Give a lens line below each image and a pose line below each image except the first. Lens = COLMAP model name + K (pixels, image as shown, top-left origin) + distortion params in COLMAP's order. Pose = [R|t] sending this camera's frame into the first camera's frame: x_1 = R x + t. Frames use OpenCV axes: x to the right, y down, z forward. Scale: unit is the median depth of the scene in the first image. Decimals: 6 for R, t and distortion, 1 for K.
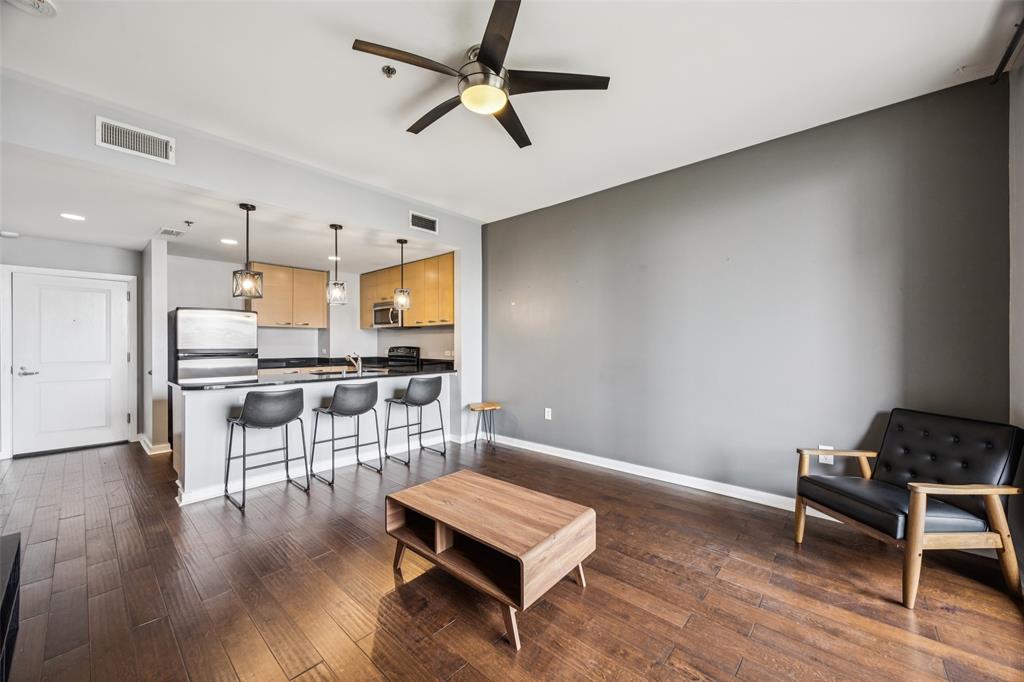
lens RADIAL K [[405.3, 0, 502.2], [0, 405.3, 342.7], [0, 0, 1]] dist [0.000067, -0.000216]
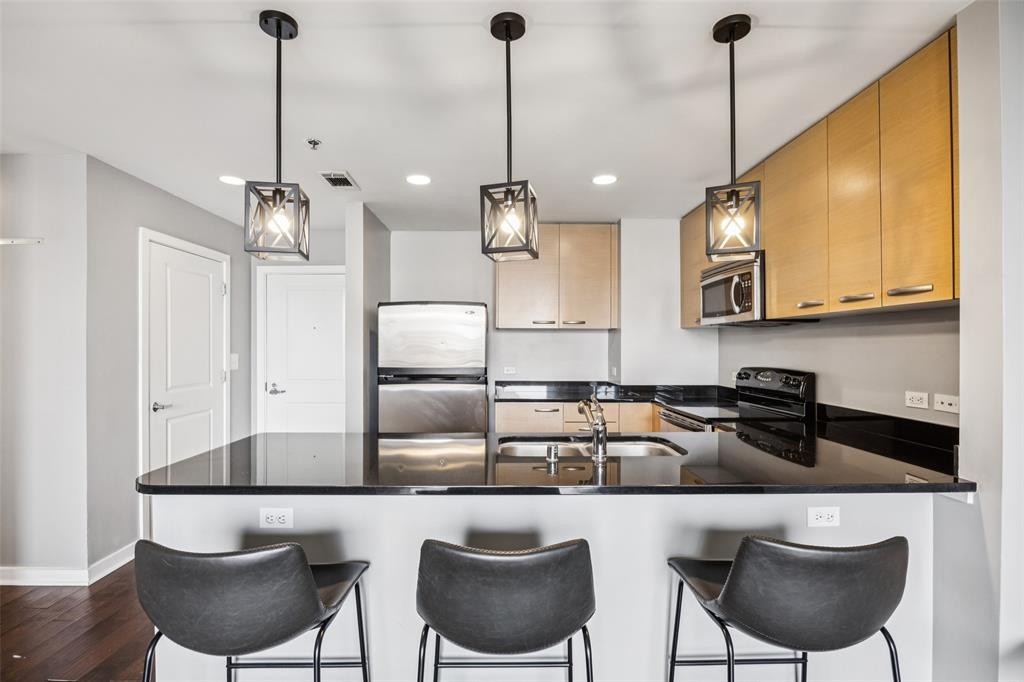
lens RADIAL K [[439.9, 0, 537.4], [0, 439.9, 345.5], [0, 0, 1]] dist [-0.000934, -0.000251]
pose [[0.691418, 0.000199, -0.722455, -0.090829], [0.002195, 0.999995, 0.002376, -0.015832], [0.722451, -0.003228, 0.691414, 0.548419]]
